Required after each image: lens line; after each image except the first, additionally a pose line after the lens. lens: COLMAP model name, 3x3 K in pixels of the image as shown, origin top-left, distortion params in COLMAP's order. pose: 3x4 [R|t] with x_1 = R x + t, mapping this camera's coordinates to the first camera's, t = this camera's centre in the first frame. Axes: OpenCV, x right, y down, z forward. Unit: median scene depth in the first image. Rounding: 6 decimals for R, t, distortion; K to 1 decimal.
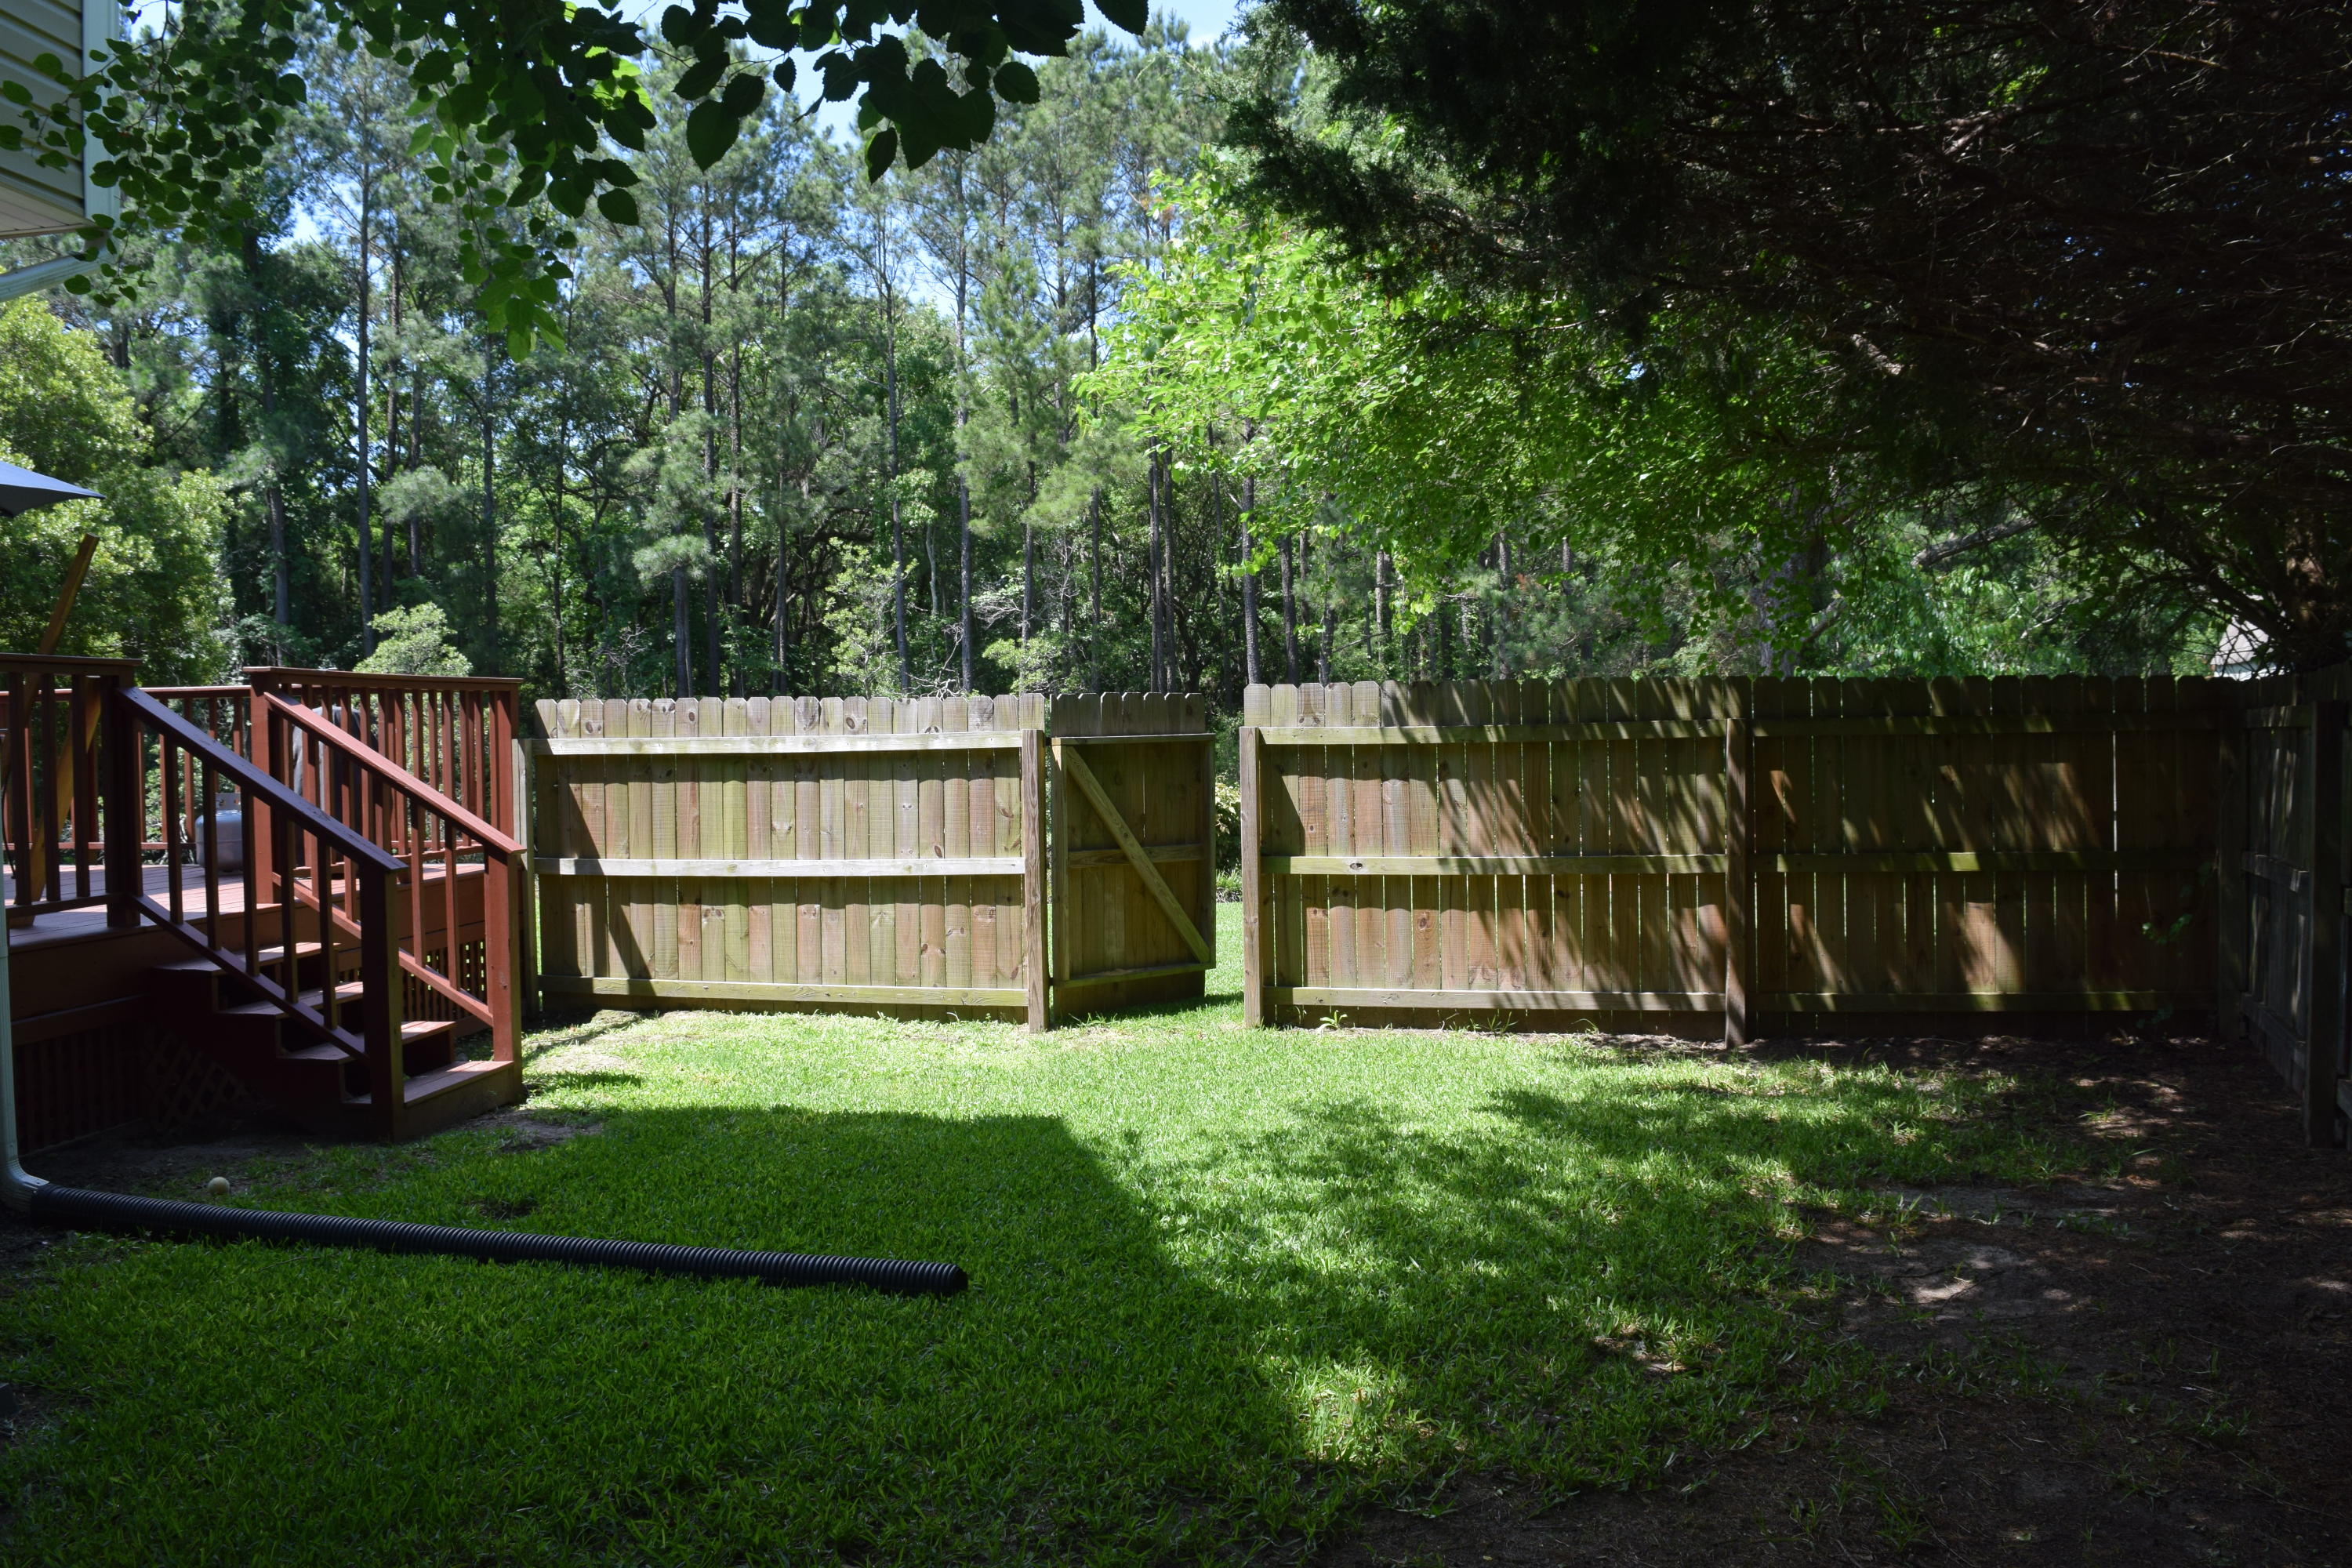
lens RADIAL K [[1835.5, 0, 1176.0], [0, 1835.5, 784.0], [0, 0, 1]] dist [-0.134684, 0.080541]
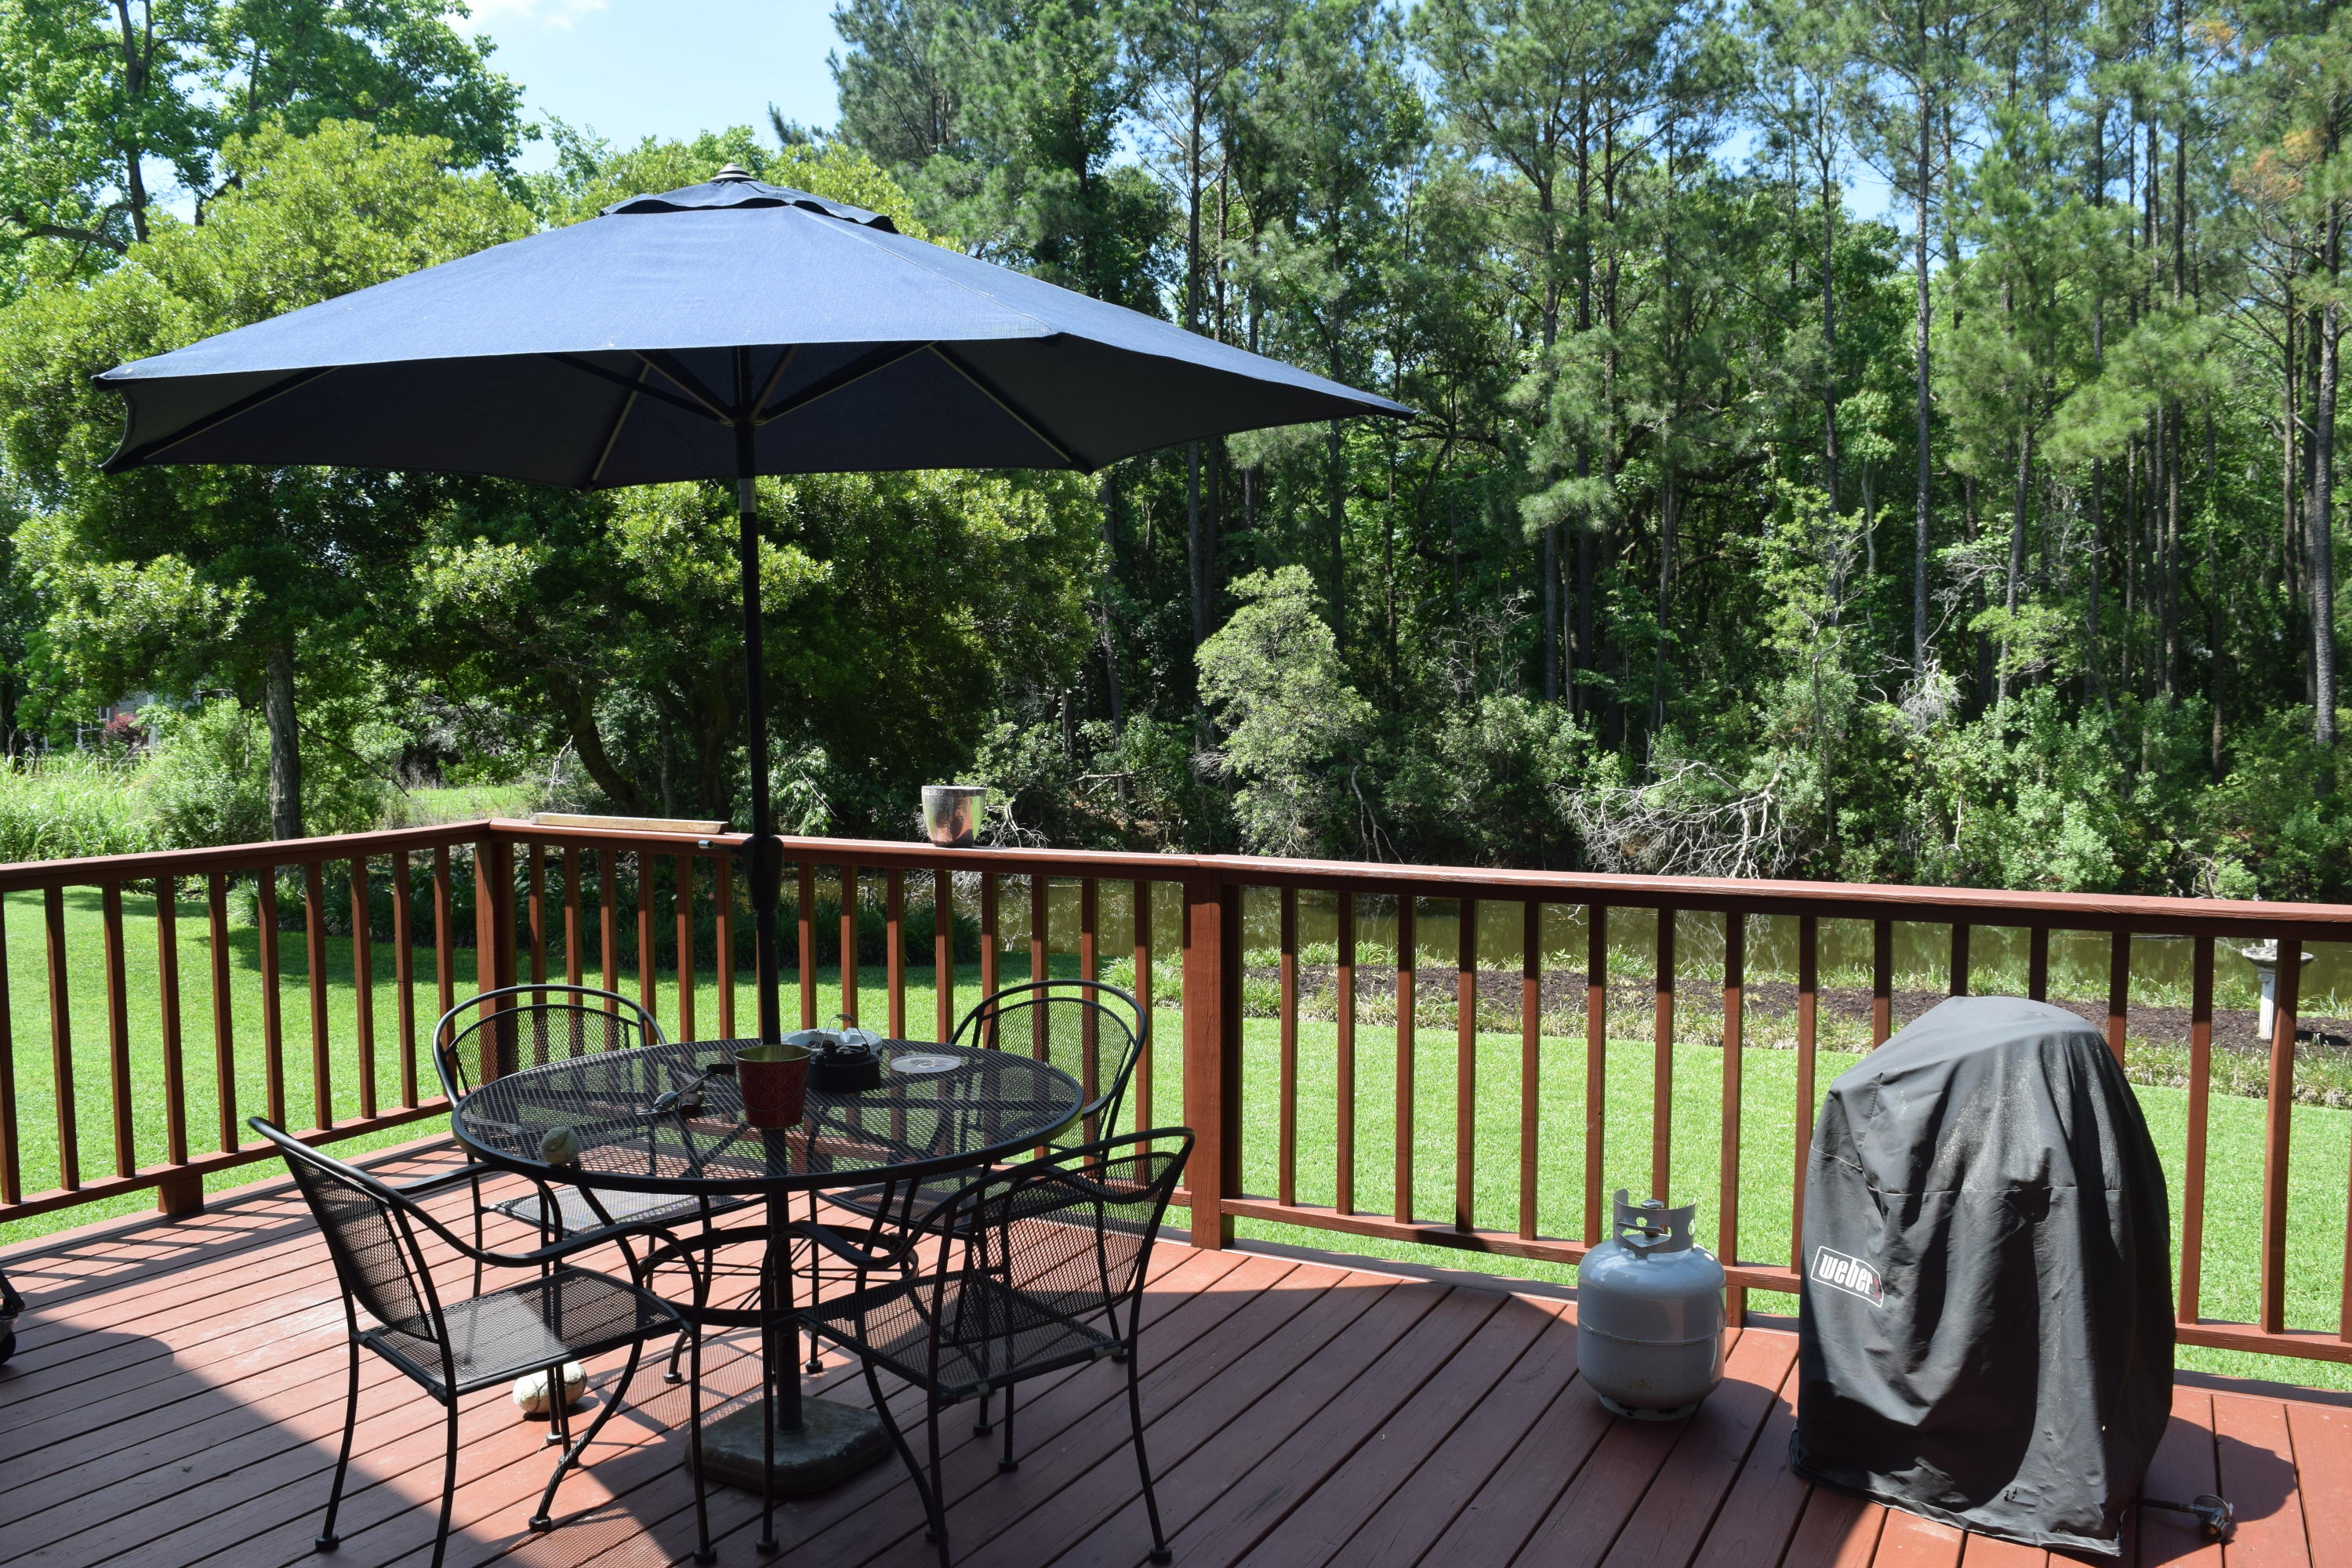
lens RADIAL K [[1835.5, 0, 1176.0], [0, 1835.5, 784.0], [0, 0, 1]] dist [-0.134684, 0.080541]
pose [[0.928036, 0.029748, -0.371300, -0.131836], [-0.017935, 0.999218, 0.035230, -0.024034], [0.372057, -0.026035, 0.927845, 0.161226]]
